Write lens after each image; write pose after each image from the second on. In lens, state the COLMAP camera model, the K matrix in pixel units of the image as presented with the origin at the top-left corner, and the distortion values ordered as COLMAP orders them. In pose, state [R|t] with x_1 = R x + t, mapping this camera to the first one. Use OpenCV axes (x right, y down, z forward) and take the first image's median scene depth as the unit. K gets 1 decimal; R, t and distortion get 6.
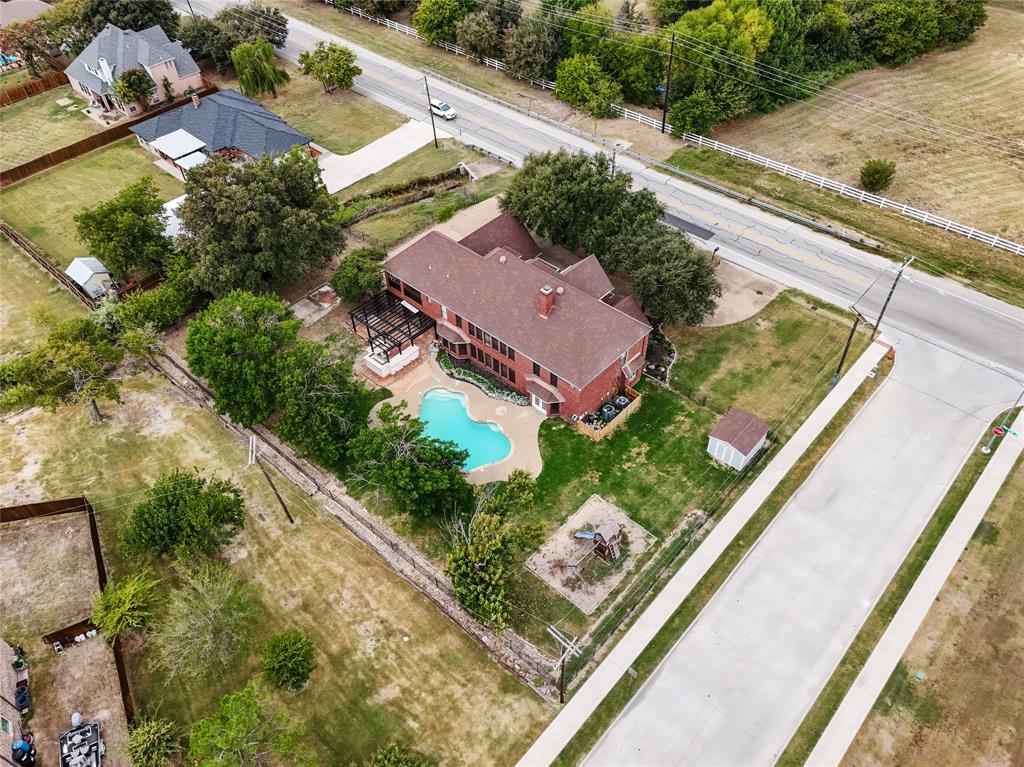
lens RADIAL K [[718.1, 0, 512.0], [0, 718.1, 383.5], [0, 0, 1]] dist [0.033387, -0.001558]
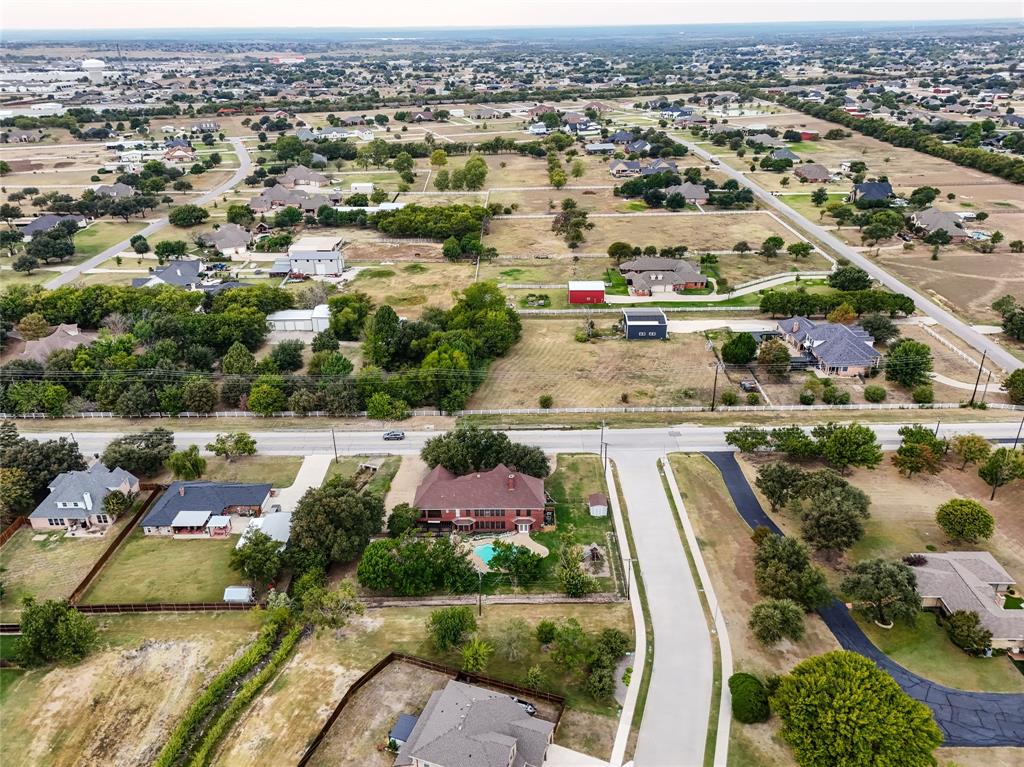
lens RADIAL K [[718.1, 0, 512.0], [0, 718.1, 383.5], [0, 0, 1]] dist [0.033387, -0.001558]
pose [[0.742822, -0.269658, 0.612780, -0.876349], [0.484902, 0.847798, -0.214727, 0.077005], [-0.461611, 0.456643, 0.760521, -0.601906]]
